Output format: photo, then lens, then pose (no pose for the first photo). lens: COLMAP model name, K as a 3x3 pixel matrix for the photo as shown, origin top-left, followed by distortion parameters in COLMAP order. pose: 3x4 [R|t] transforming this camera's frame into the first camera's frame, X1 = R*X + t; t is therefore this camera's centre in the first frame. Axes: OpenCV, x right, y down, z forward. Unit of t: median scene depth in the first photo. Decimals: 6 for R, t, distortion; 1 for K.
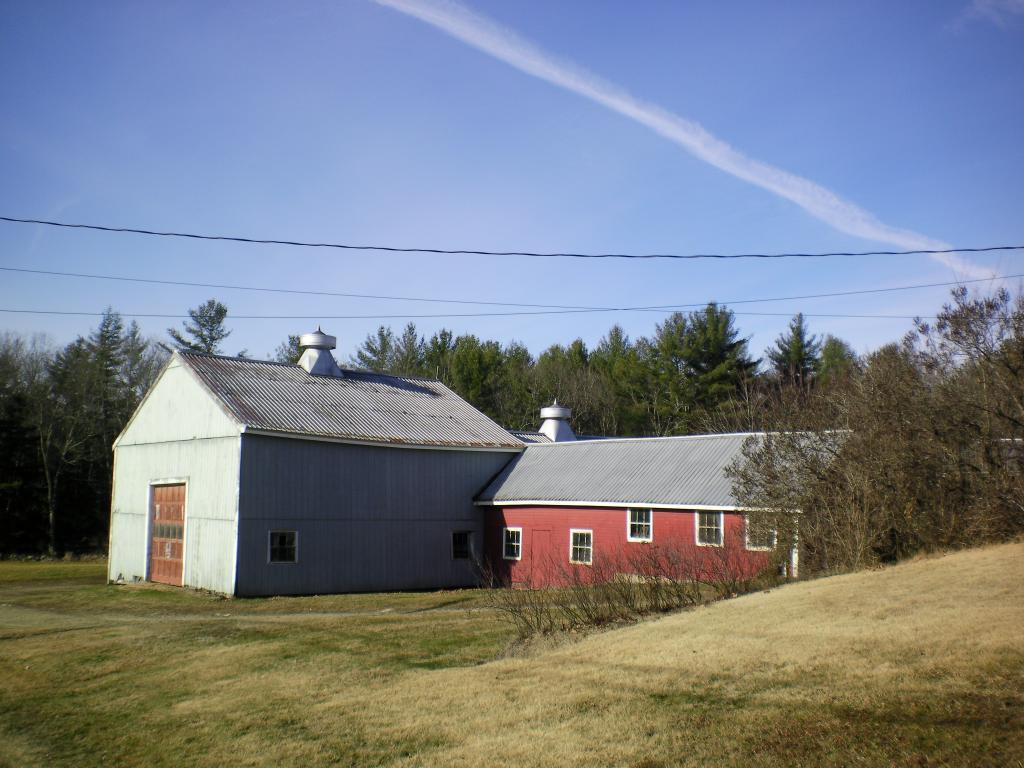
lens RADIAL K [[1075.3, 0, 504.2], [0, 1075.3, 376.7], [0, 0, 1]] dist [-0.069374, -0.187009]
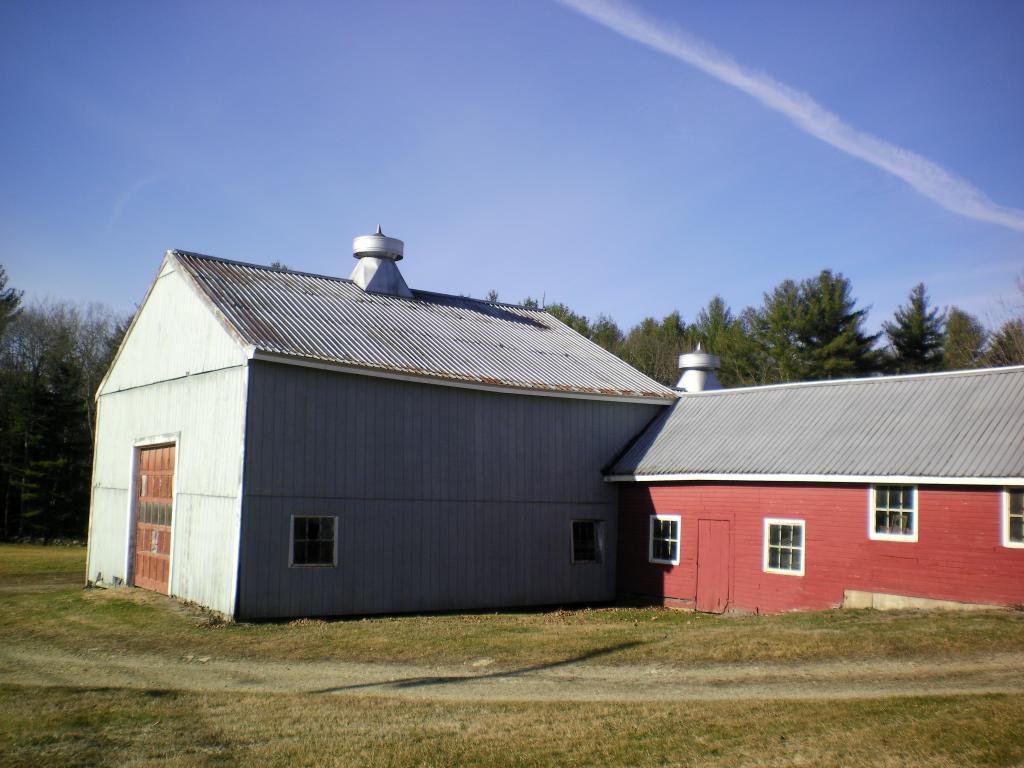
lens RADIAL K [[1075.3, 0, 504.2], [0, 1075.3, 376.7], [0, 0, 1]] dist [-0.069374, -0.187009]
pose [[0.997428, 0.006105, -0.071411, -0.043567], [-0.005346, 0.999927, 0.010822, 0.047869], [0.071472, -0.010413, 0.997388, 0.330526]]
